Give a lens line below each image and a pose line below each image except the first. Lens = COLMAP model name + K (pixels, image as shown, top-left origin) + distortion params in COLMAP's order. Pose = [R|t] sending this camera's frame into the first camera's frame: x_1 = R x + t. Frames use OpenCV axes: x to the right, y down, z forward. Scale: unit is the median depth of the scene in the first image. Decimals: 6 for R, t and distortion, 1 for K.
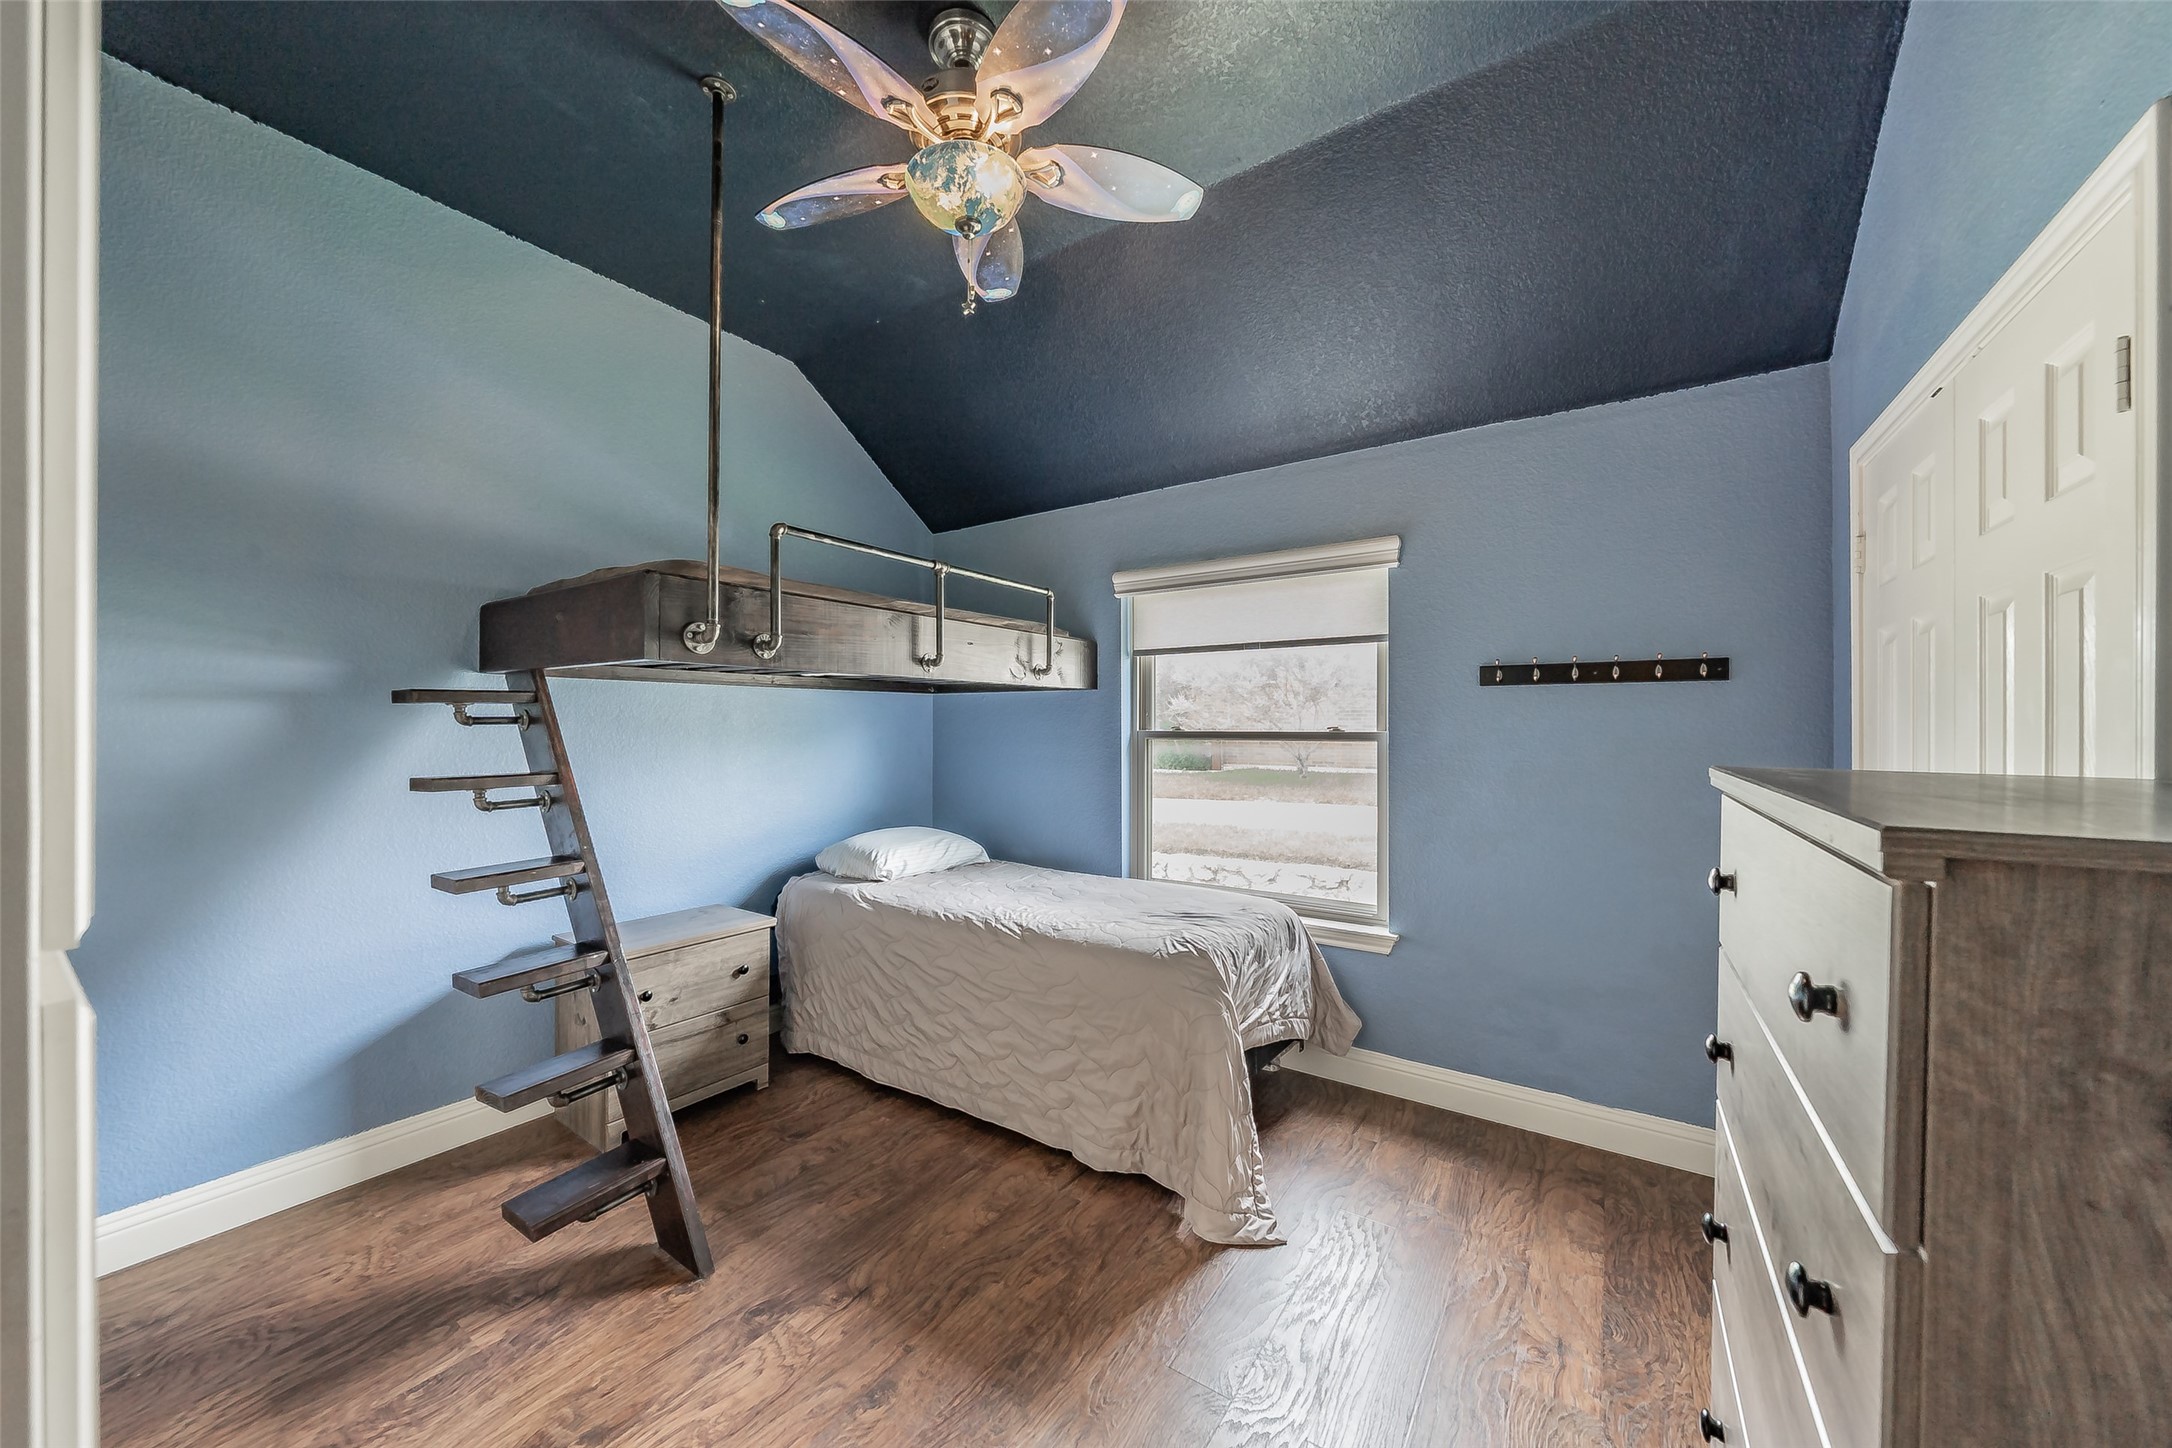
lens RADIAL K [[764.7, 0, 1095.2], [0, 764.7, 729.0], [0, 0, 1]] dist [0.002695, 0.000065]
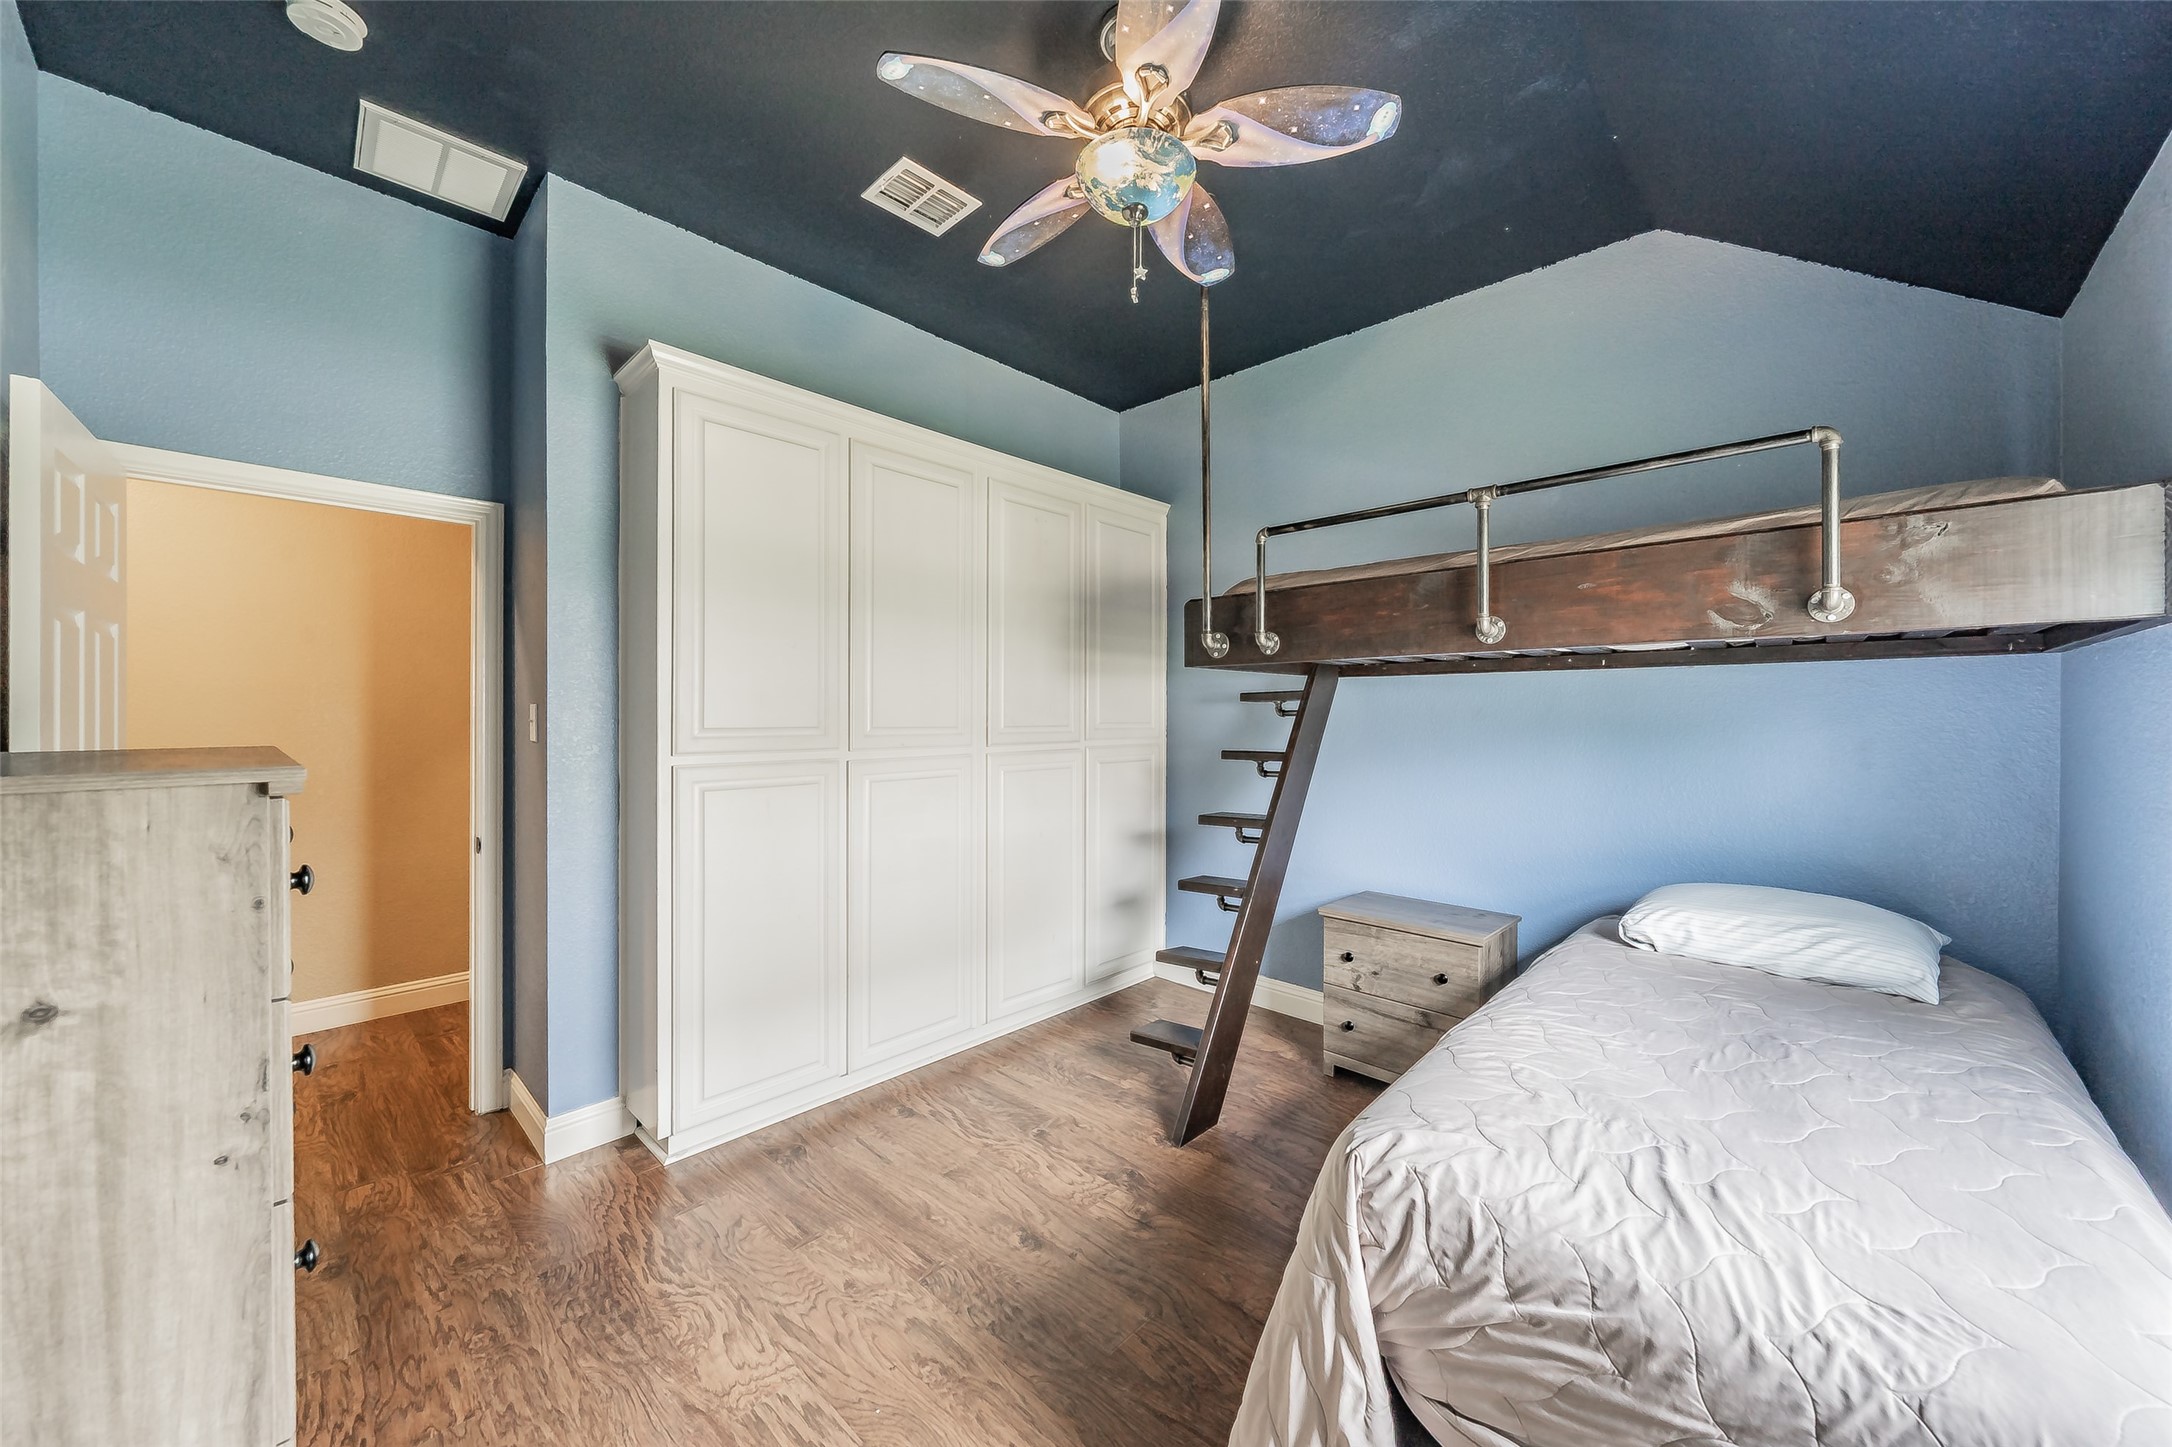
lens RADIAL K [[788.8, 0, 1093.6], [0, 788.8, 714.6], [0, 0, 1]] dist [-0.002238, -0.000100]
pose [[-0.156910, -0.004789, -0.987601, 0.824974], [-0.005718, 0.999976, -0.003941, -0.001498], [0.987596, 0.005029, -0.156934, 1.077632]]
